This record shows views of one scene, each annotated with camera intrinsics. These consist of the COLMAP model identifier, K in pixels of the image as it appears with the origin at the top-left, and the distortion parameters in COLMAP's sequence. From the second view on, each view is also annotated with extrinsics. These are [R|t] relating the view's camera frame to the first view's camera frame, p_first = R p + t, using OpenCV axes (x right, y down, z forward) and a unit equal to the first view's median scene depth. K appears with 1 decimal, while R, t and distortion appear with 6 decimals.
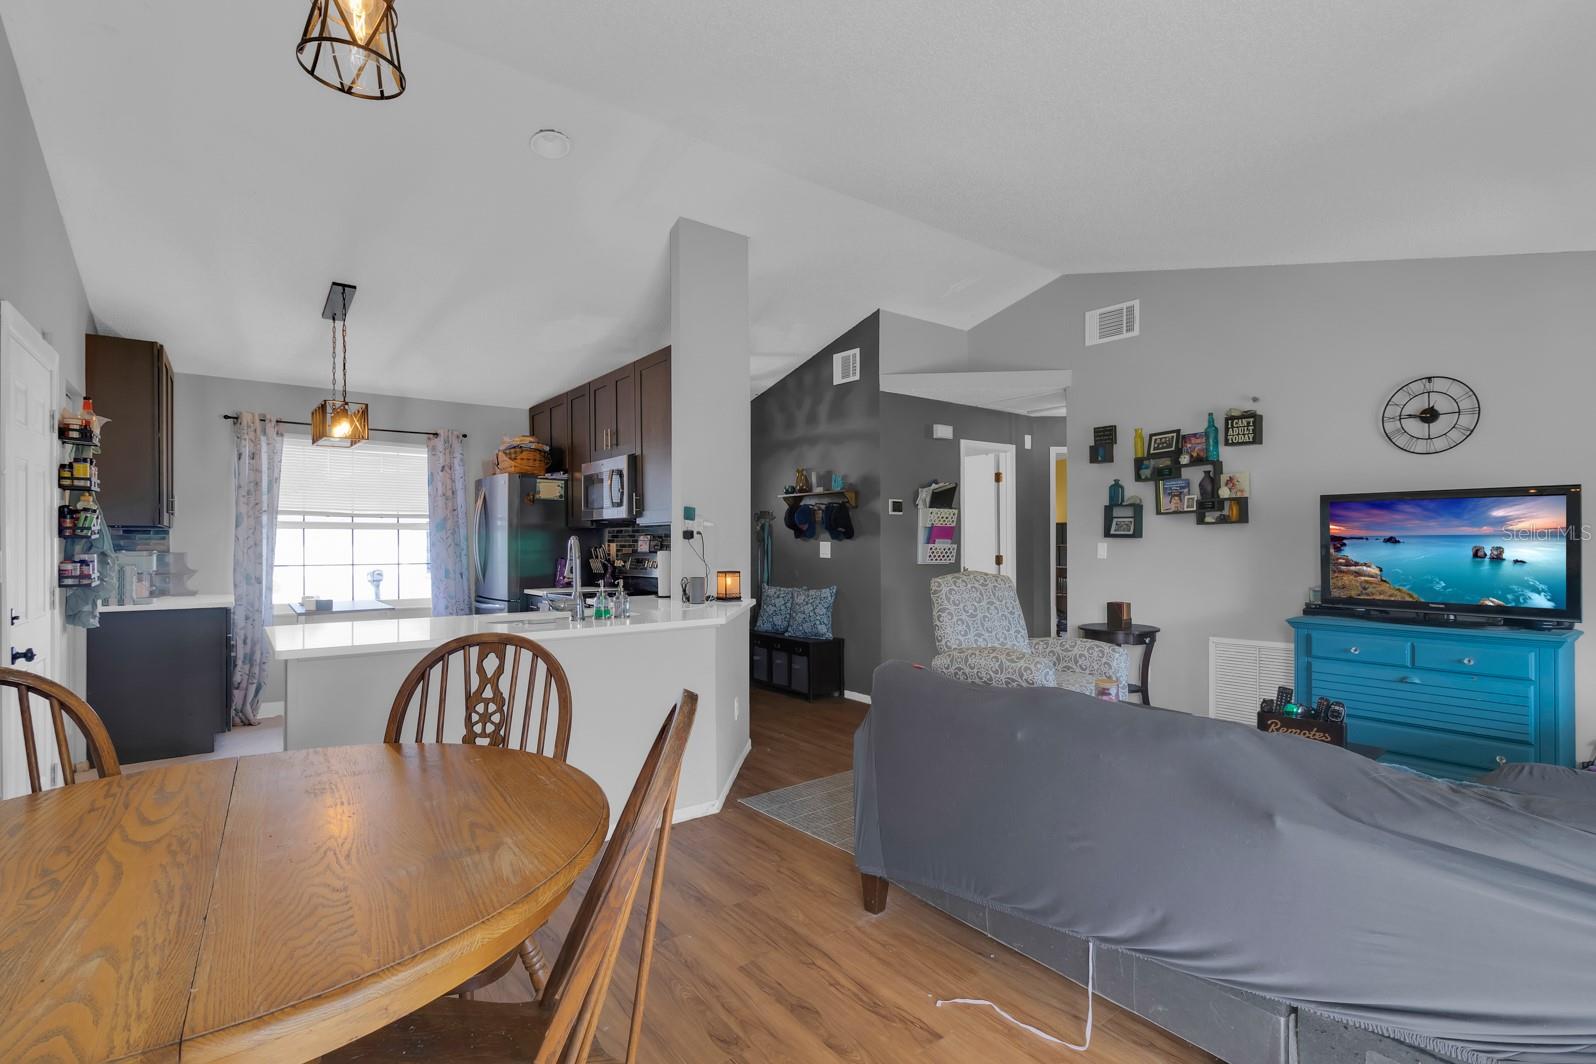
lens RADIAL K [[759.9, 0, 799.0], [0, 759.9, 542.7], [0, 0, 1]] dist [0.003889, 0.001688]
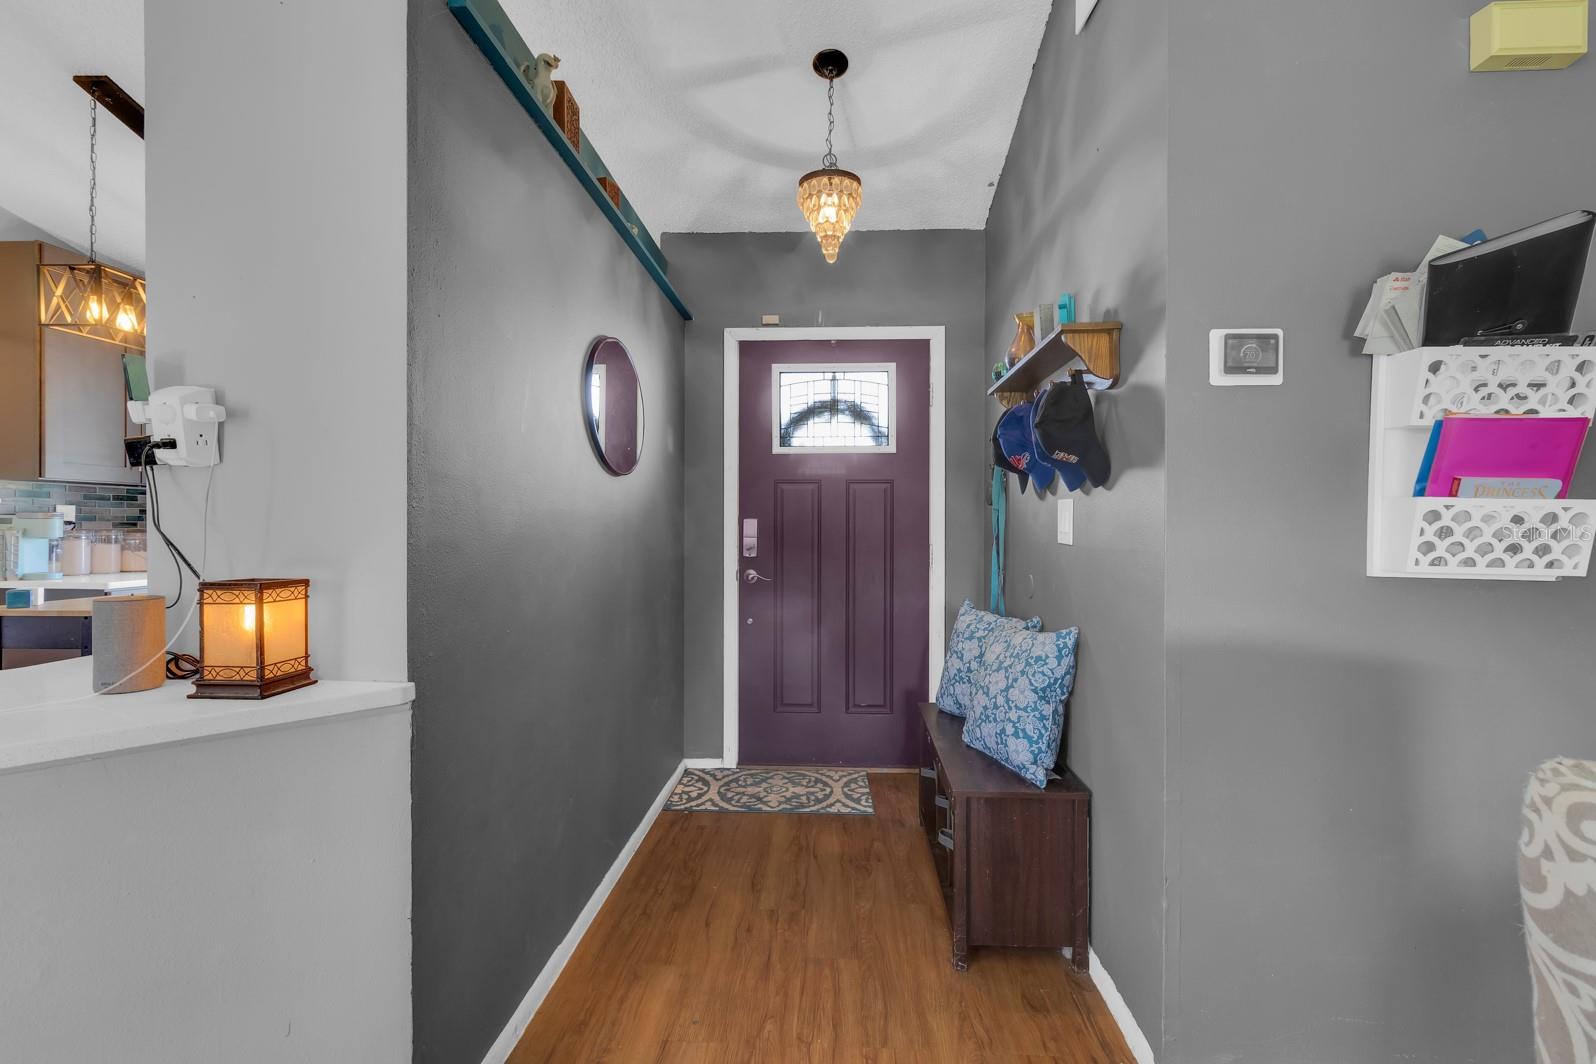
lens RADIAL K [[759.9, 0, 797.2], [0, 759.9, 529.3], [0, 0, 1]] dist [0.003889, 0.001688]
pose [[0.754105, 0.010964, -0.656662, 0.235646], [-0.006973, 0.999938, 0.008688, 0.015140], [0.656716, -0.001972, 0.754135, 0.891704]]
